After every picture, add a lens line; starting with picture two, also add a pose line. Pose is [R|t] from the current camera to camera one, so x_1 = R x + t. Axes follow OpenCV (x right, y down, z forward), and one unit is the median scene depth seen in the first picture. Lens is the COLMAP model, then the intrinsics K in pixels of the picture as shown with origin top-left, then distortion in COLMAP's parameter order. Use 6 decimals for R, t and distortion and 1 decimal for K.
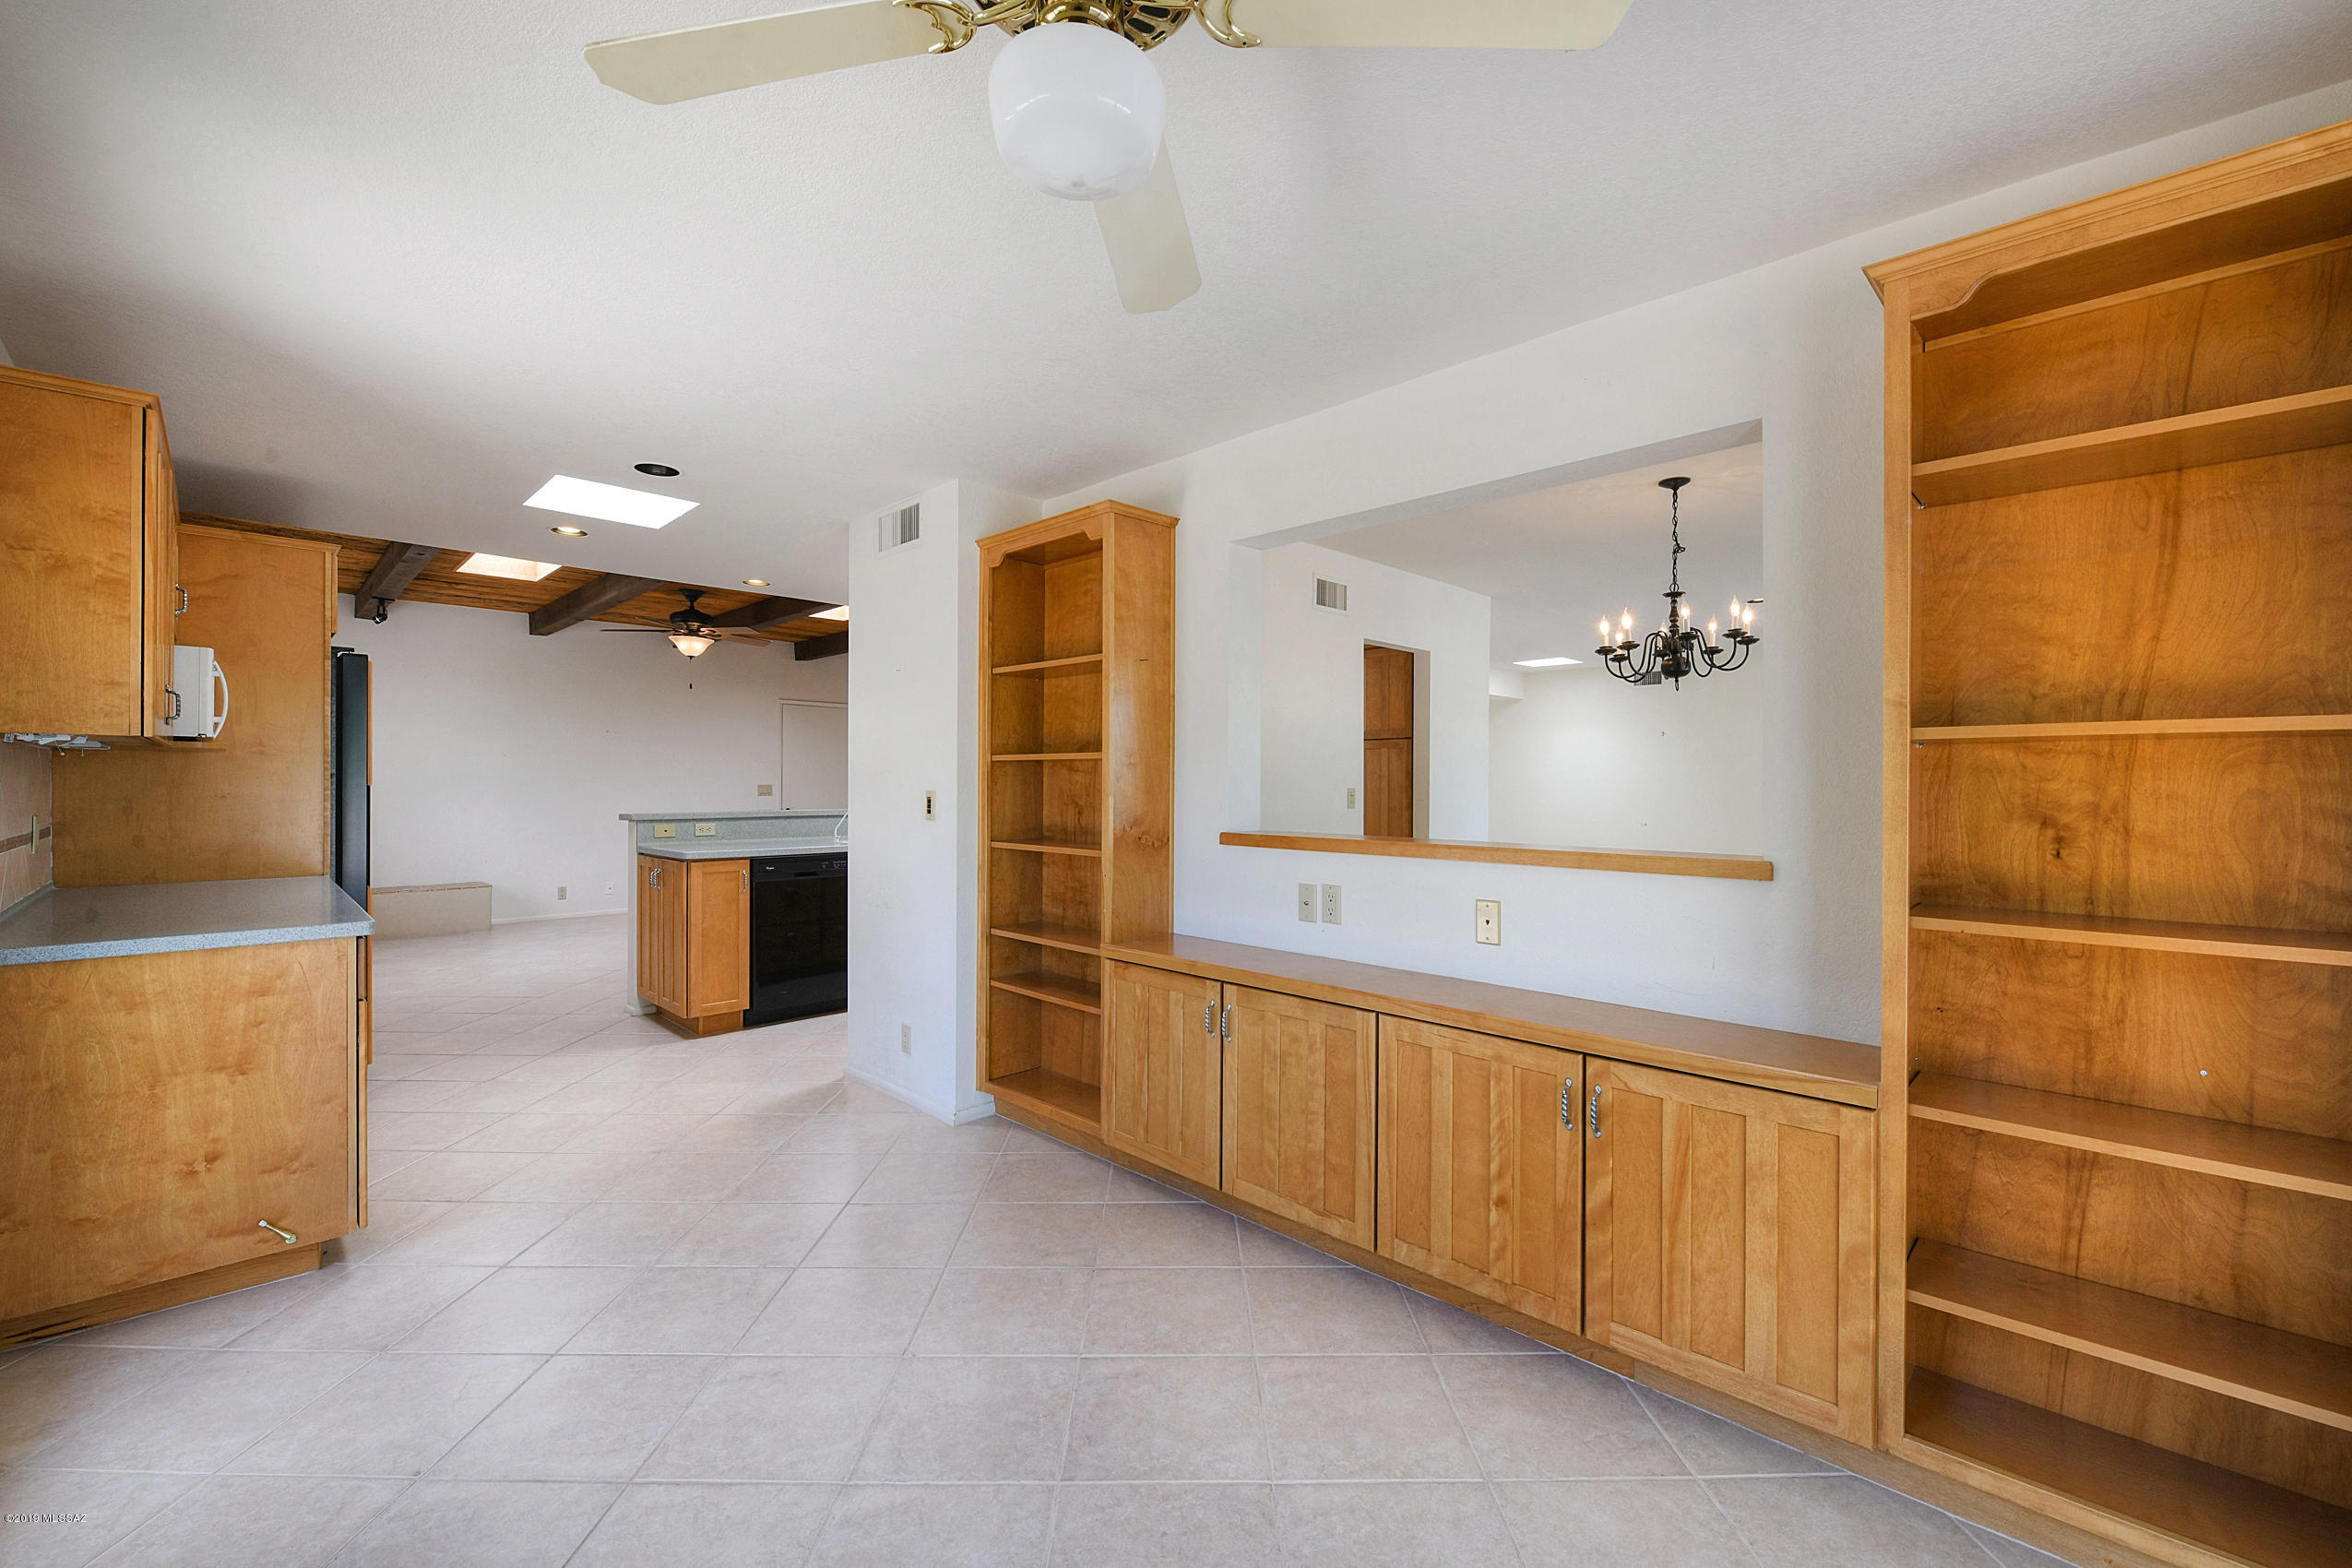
lens RADIAL K [[972.4, 0, 1163.7], [0, 972.4, 779.4], [0, 0, 1]] dist [0.000079, -0.010784]
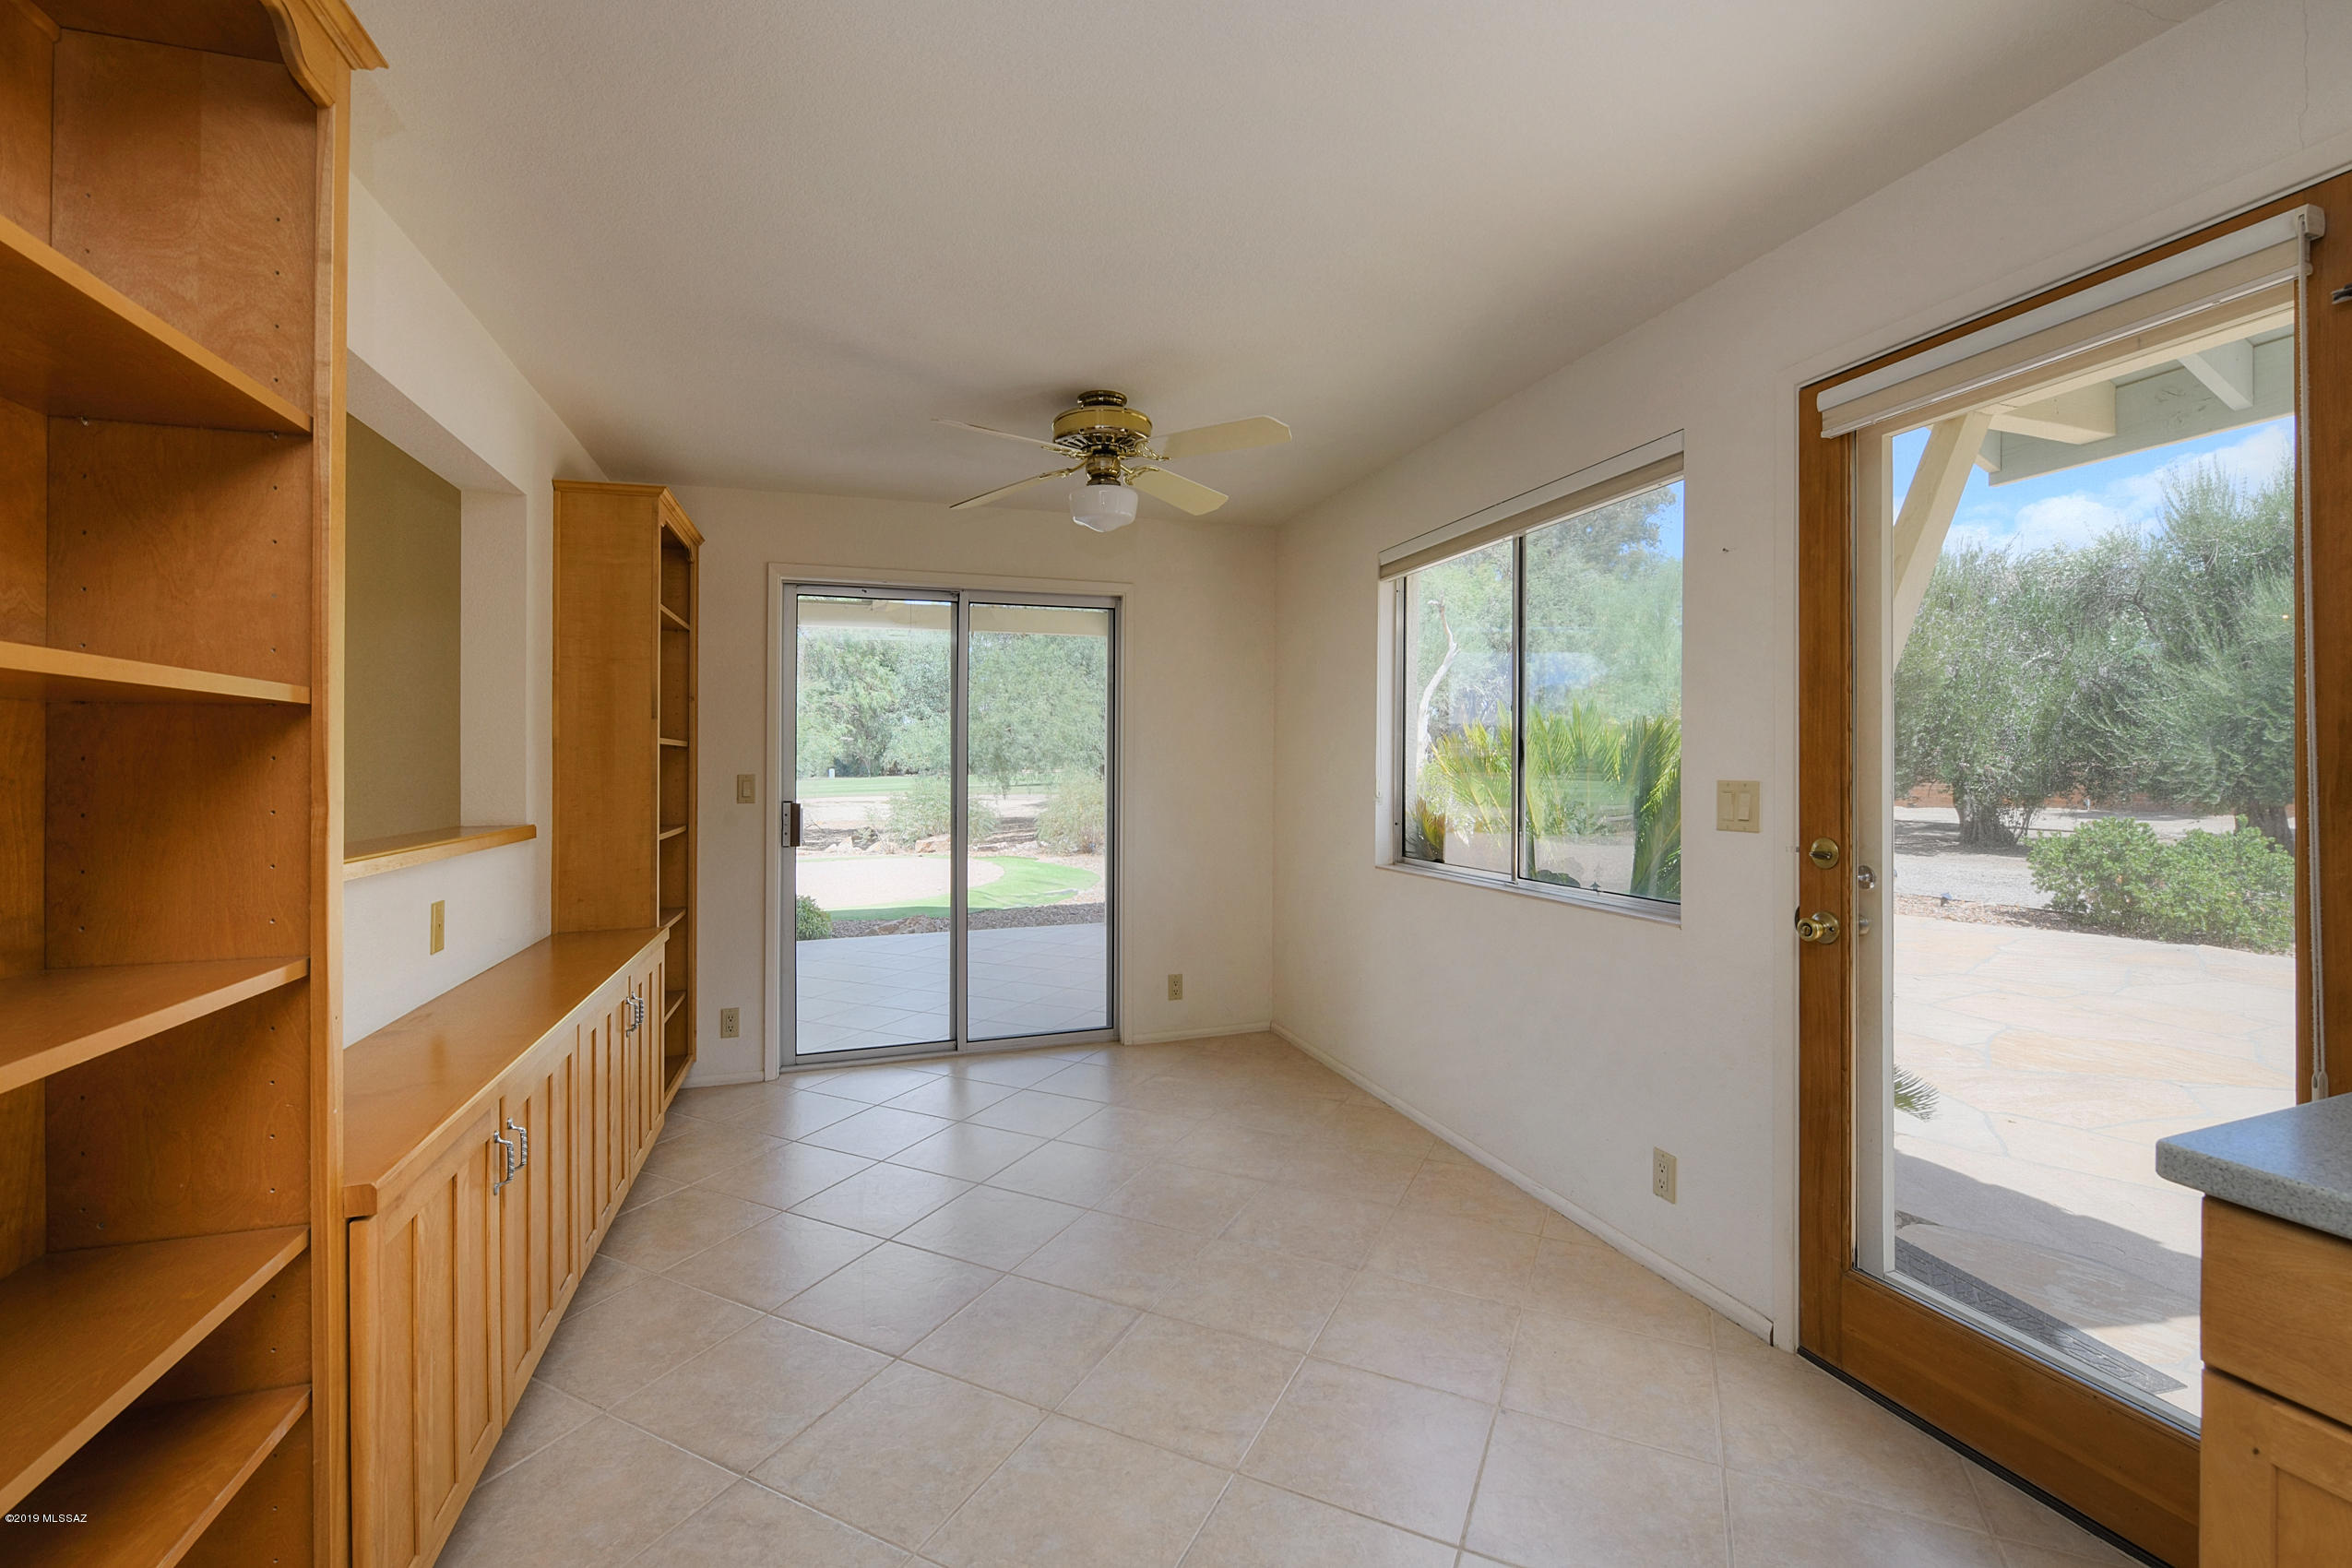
lens RADIAL K [[972.4, 0, 1163.7], [0, 972.4, 779.4], [0, 0, 1]] dist [0.000079, -0.010784]
pose [[-0.892515, -0.002524, 0.451011, -0.886799], [0.000065, 0.999984, 0.005725, 0.014510], [-0.451018, 0.005139, -0.892500, 2.037455]]
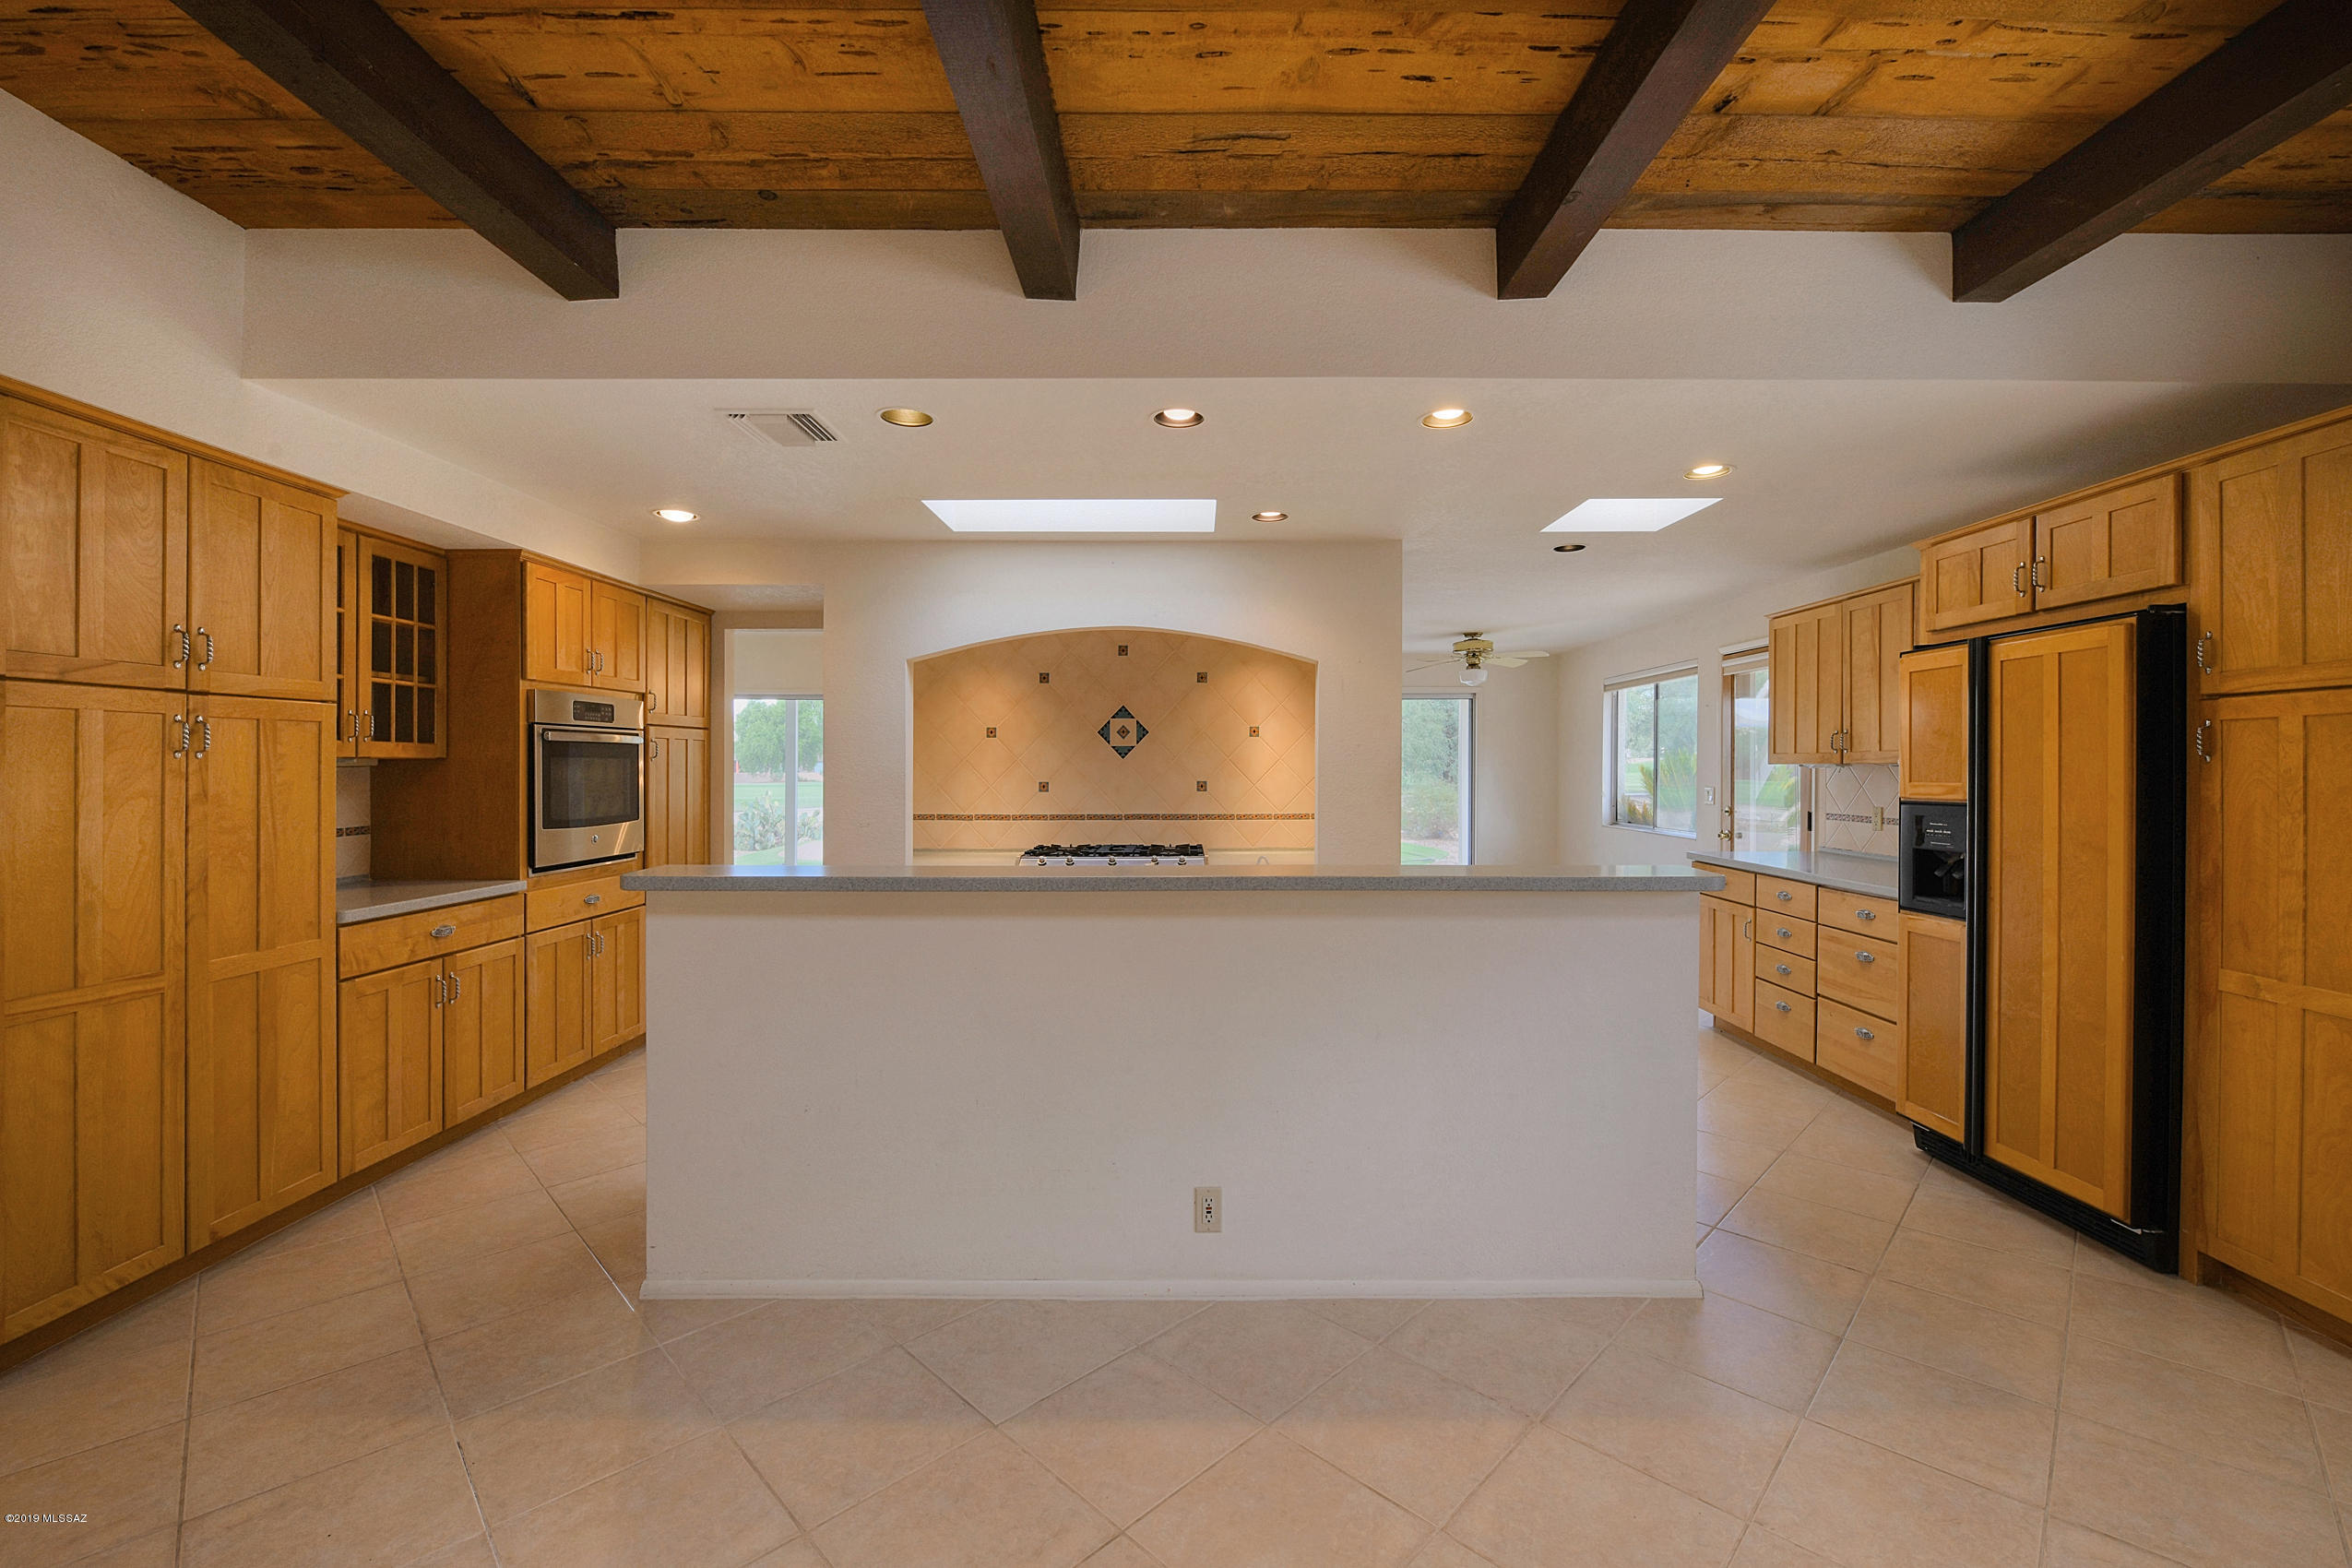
lens RADIAL K [[972.4, 0, 1163.7], [0, 972.4, 779.4], [0, 0, 1]] dist [0.000079, -0.010784]
pose [[-0.697500, -0.011315, 0.716496, -2.075762], [-0.009550, 0.999933, 0.006494, -0.007817], [-0.716521, -0.002313, -0.697561, 4.386320]]
